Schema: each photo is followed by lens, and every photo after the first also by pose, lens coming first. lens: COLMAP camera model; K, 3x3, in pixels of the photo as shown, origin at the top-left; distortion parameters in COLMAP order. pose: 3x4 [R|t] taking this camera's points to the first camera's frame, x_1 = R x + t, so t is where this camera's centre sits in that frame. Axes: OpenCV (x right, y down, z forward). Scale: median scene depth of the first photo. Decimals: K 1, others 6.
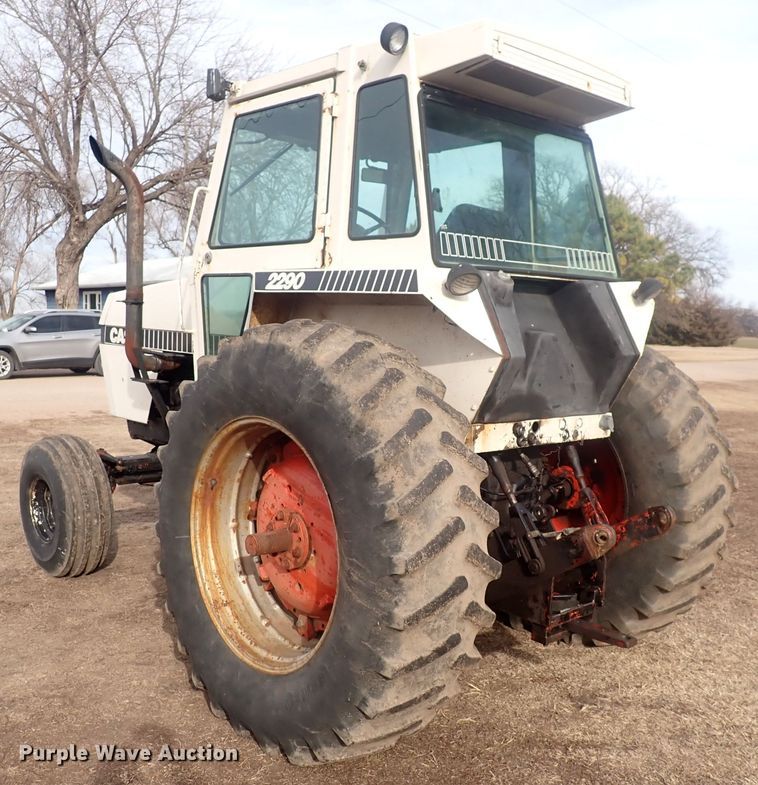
lens RADIAL K [[846.0, 0, 378.6], [0, 846.0, 405.2], [0, 0, 1]] dist [0.011884, -0.001811]
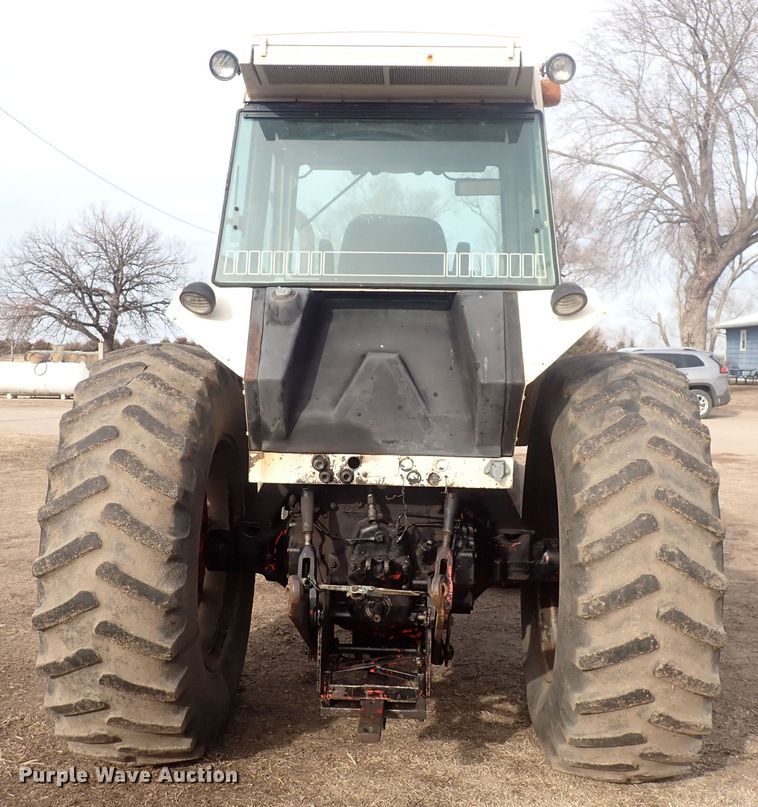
lens RADIAL K [[906.9, 0, 378.9], [0, 906.9, 405.0], [0, 0, 1]] dist [-0.001165, -0.003040]
pose [[0.716523, 0.028282, -0.696990, 0.814171], [-0.064259, 0.997605, -0.025581, -0.010853], [0.694597, 0.063117, 0.716624, 0.336950]]
